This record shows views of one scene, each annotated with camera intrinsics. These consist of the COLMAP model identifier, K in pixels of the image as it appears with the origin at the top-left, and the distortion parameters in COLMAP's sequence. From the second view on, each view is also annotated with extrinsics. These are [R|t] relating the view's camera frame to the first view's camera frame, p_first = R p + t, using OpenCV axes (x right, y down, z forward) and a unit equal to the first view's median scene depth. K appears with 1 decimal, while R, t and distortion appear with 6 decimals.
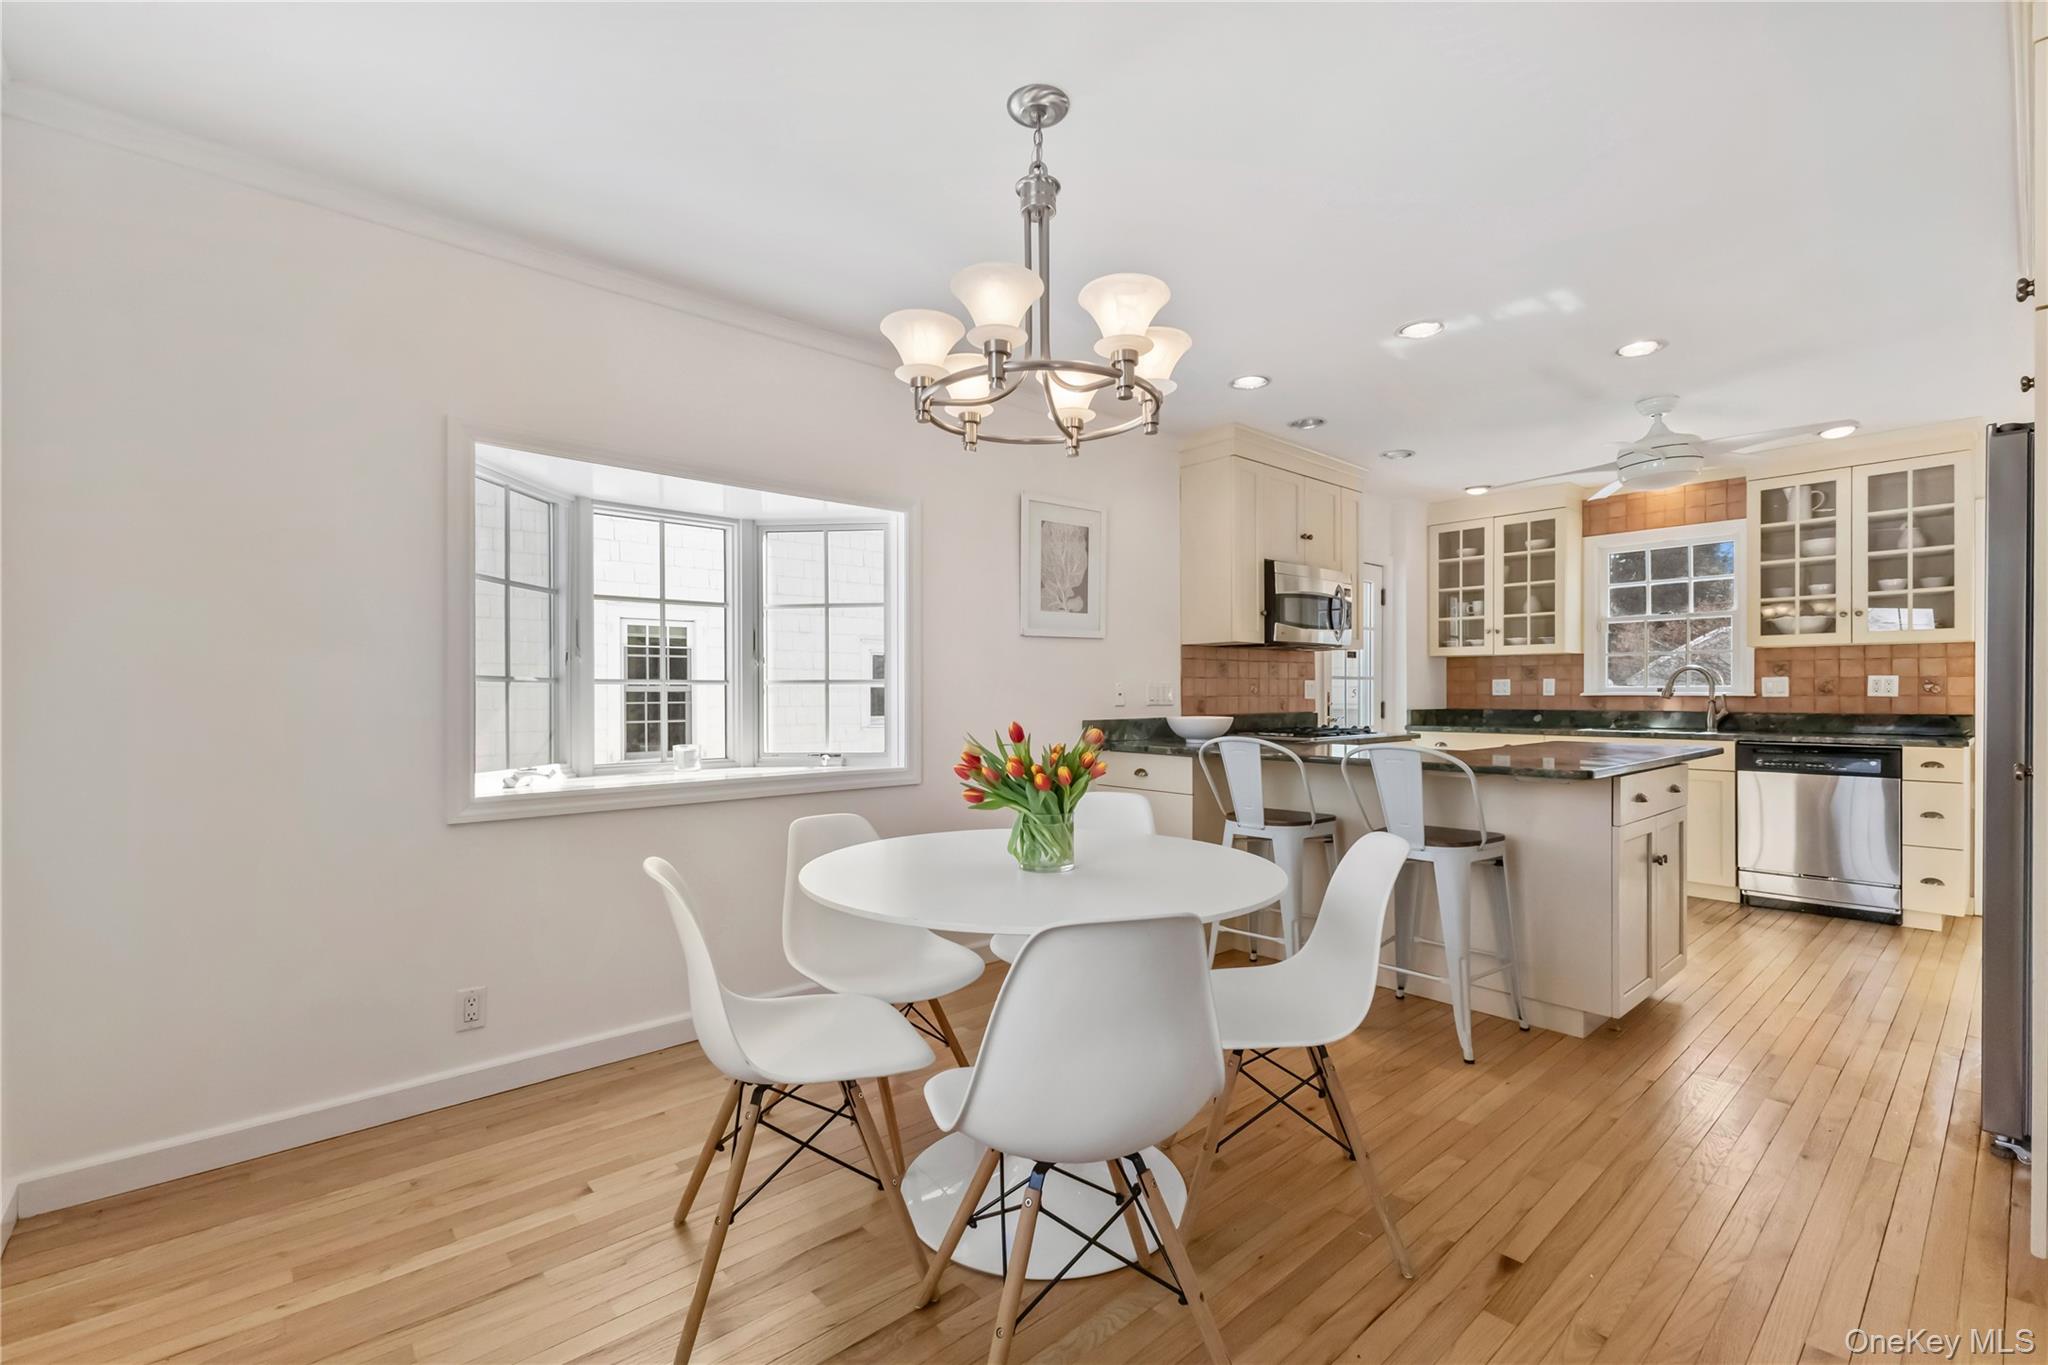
lens RADIAL K [[889.8, 0, 1022.0], [0, 889.8, 697.7], [0, 0, 1]] dist [0.012547, -0.002445]
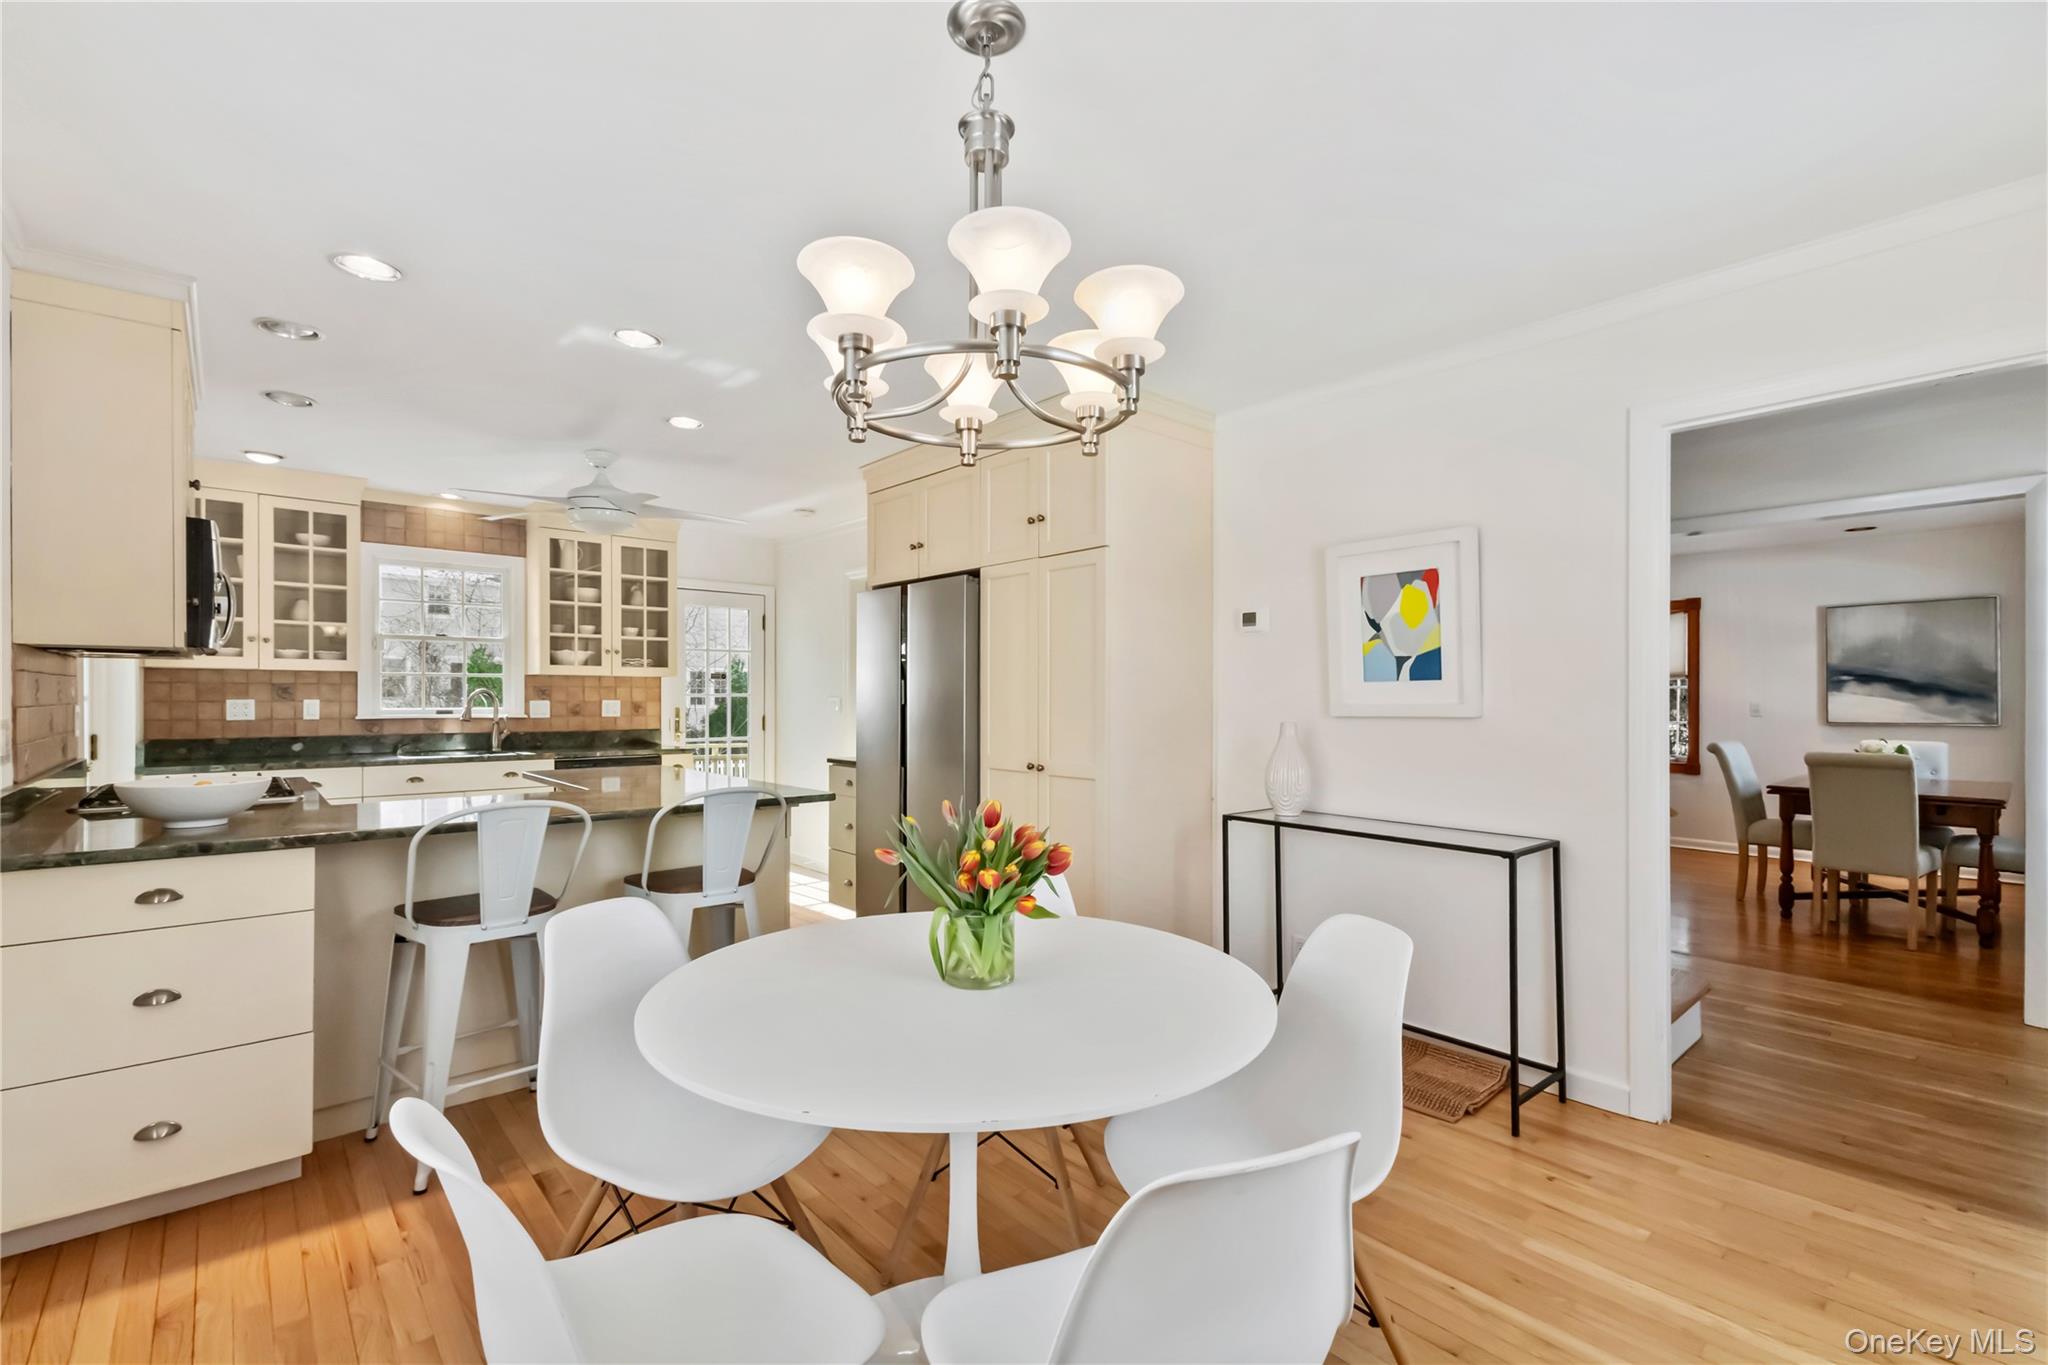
lens RADIAL K [[889.8, 0, 1028.1], [0, 889.8, 695.6], [0, 0, 1]] dist [0.012547, -0.002445]
pose [[0.003049, 0.004096, 0.999987, -0.295670], [0.002385, 0.999989, -0.004104, -0.022675], [-0.999993, 0.002397, 0.003040, 0.366960]]
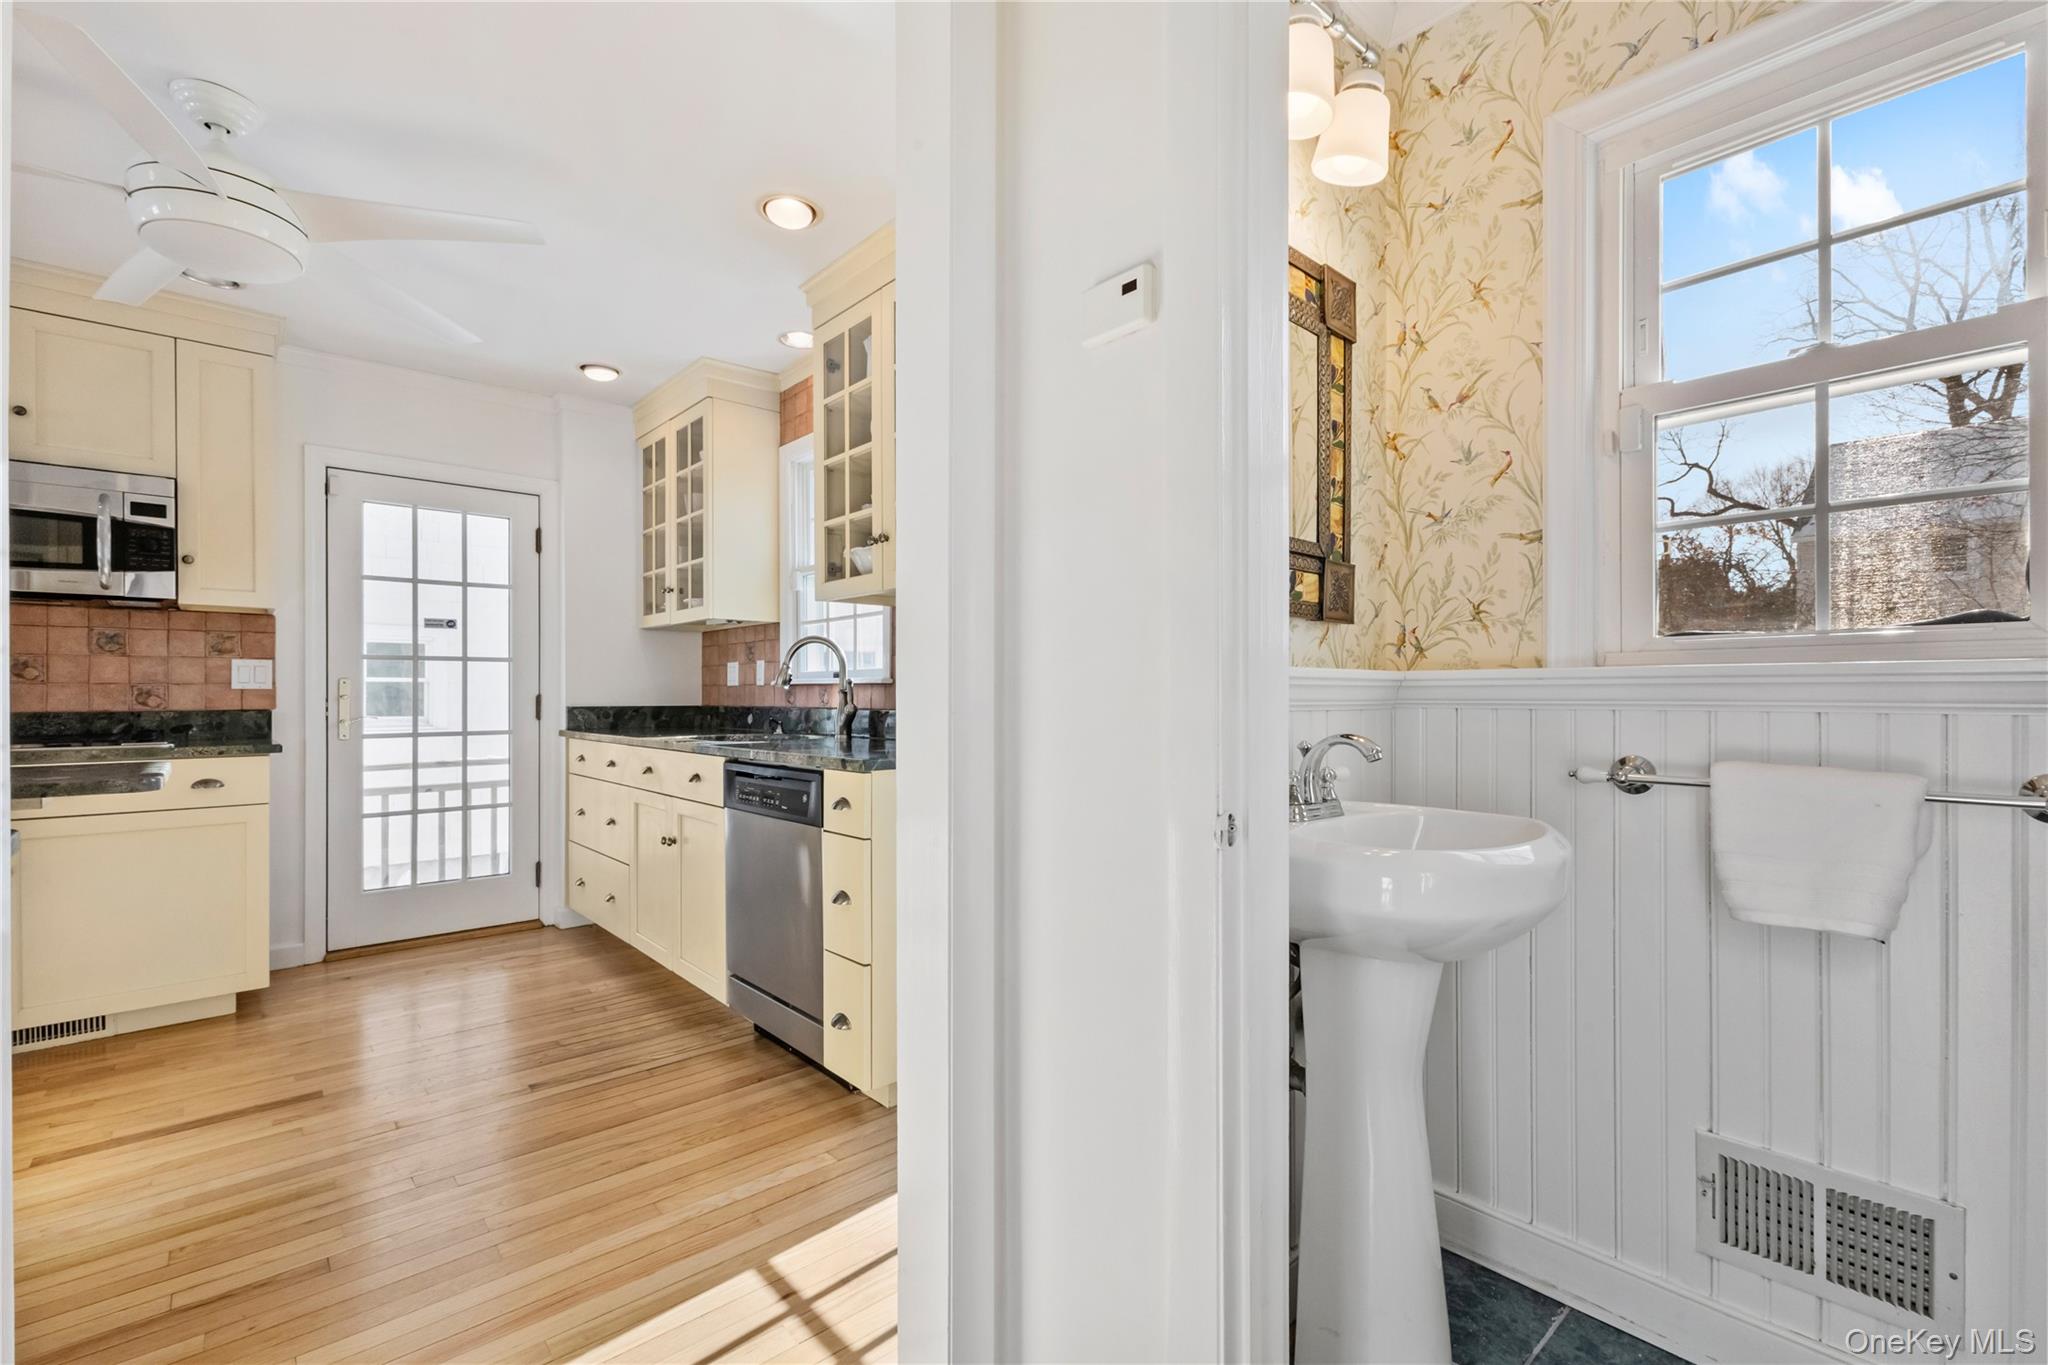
lens RADIAL K [[889.8, 0, 1031.0], [0, 889.8, 694.4], [0, 0, 1]] dist [0.012547, -0.002445]
pose [[0.999996, -0.000562, 0.002819, 0.912319], [0.000575, 0.999989, -0.004677, 0.008891], [-0.002816, 0.004679, 0.999985, 0.376359]]
